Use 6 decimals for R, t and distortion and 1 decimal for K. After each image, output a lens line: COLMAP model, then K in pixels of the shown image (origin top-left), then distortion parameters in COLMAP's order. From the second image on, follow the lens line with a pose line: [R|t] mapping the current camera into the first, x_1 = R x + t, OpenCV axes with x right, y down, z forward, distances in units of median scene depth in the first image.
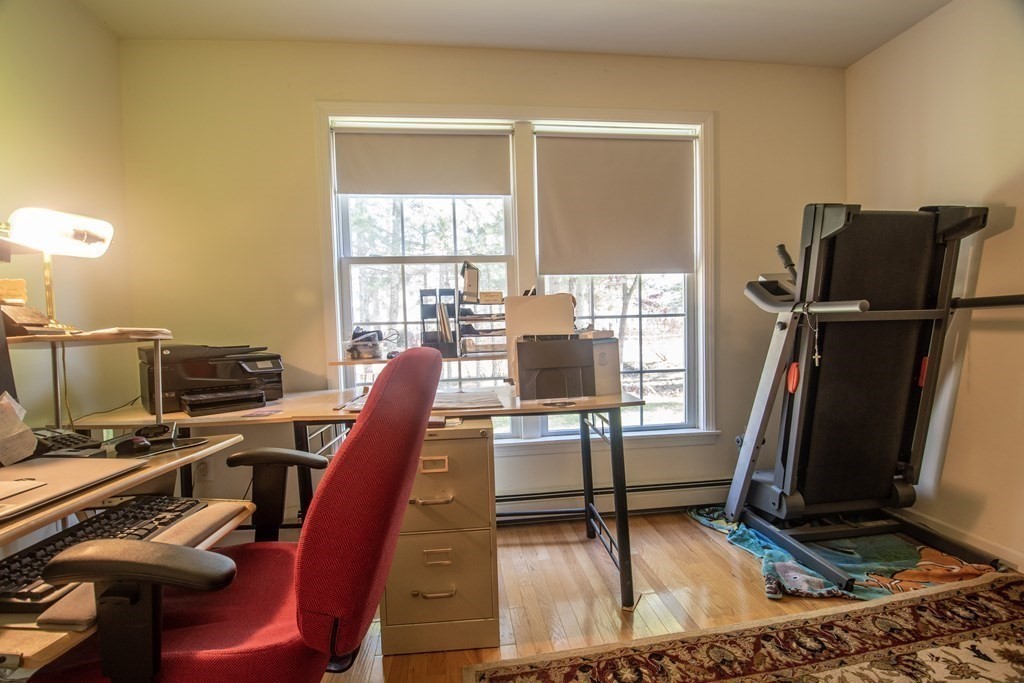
lens RADIAL K [[455.3, 0, 506.3], [0, 455.3, 340.7], [0, 0, 1]] dist [0.012576, -0.018203]
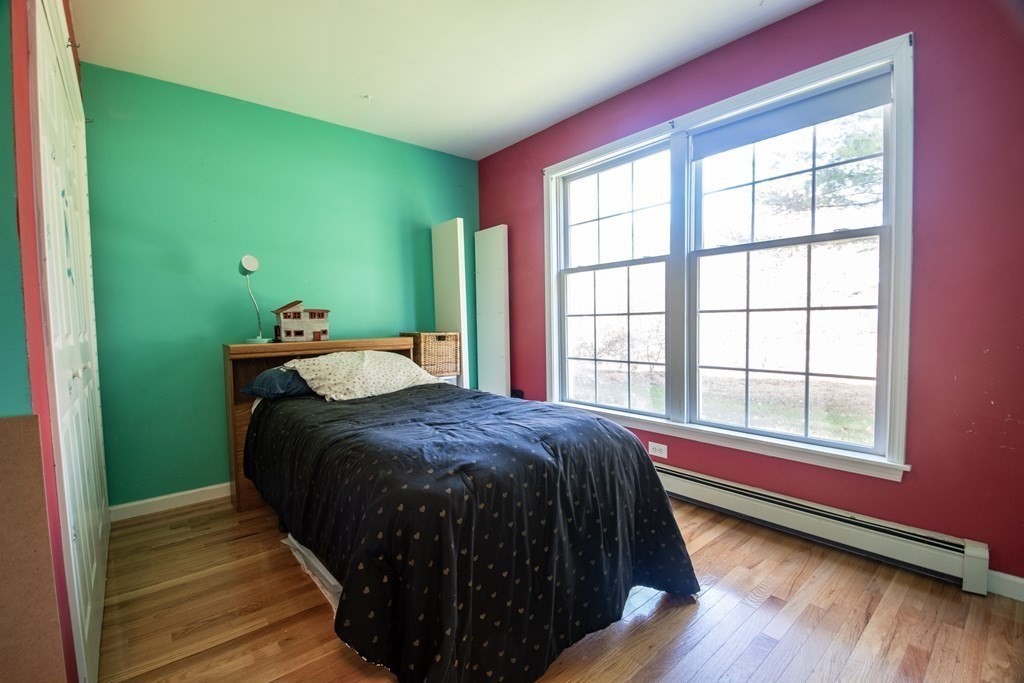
lens RADIAL K [[455.3, 0, 506.3], [0, 455.3, 340.7], [0, 0, 1]] dist [0.012576, -0.018203]
pose [[0.554727, 0.054870, -0.830221, 0.683721], [-0.023302, 0.998456, 0.050419, -0.024274], [0.831706, -0.008623, 0.555149, 0.049603]]
